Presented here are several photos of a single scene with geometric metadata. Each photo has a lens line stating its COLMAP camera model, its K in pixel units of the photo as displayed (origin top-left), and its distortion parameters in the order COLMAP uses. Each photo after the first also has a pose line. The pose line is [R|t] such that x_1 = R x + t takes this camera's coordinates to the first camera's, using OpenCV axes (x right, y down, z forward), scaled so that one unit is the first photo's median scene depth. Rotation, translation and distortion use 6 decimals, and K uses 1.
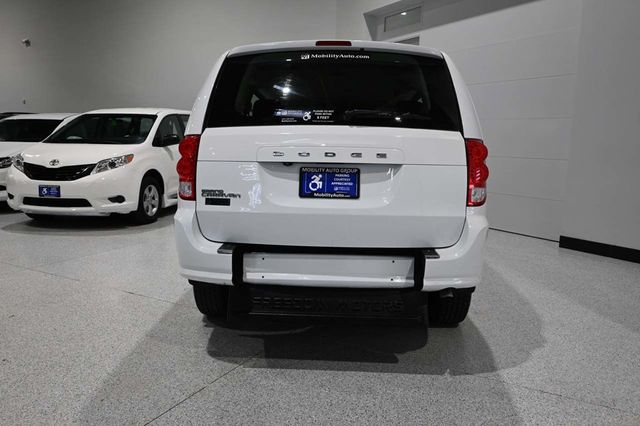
lens RADIAL K [[485.1, 0, 316.9], [0, 485.1, 214.0], [0, 0, 1]] dist [-0.004429, 0.005143]
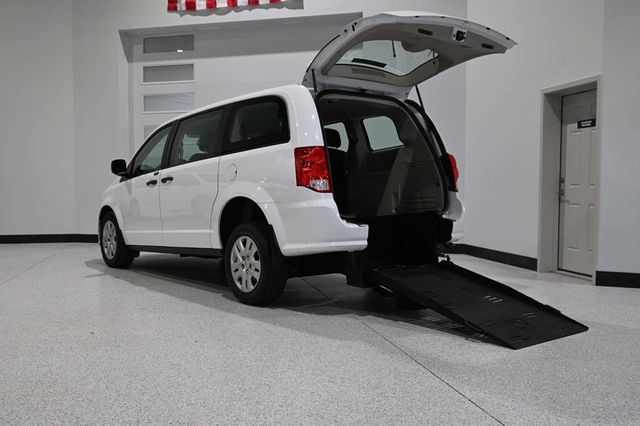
lens RADIAL K [[630.2, 0, 318.1], [0, 630.2, 211.0], [0, 0, 1]] dist [0.013889, 0.000000]
pose [[0.746648, -0.037595, 0.664156, -1.520506], [0.105888, 0.992389, -0.062866, 0.137230], [-0.656737, 0.117265, 0.744946, -0.326600]]
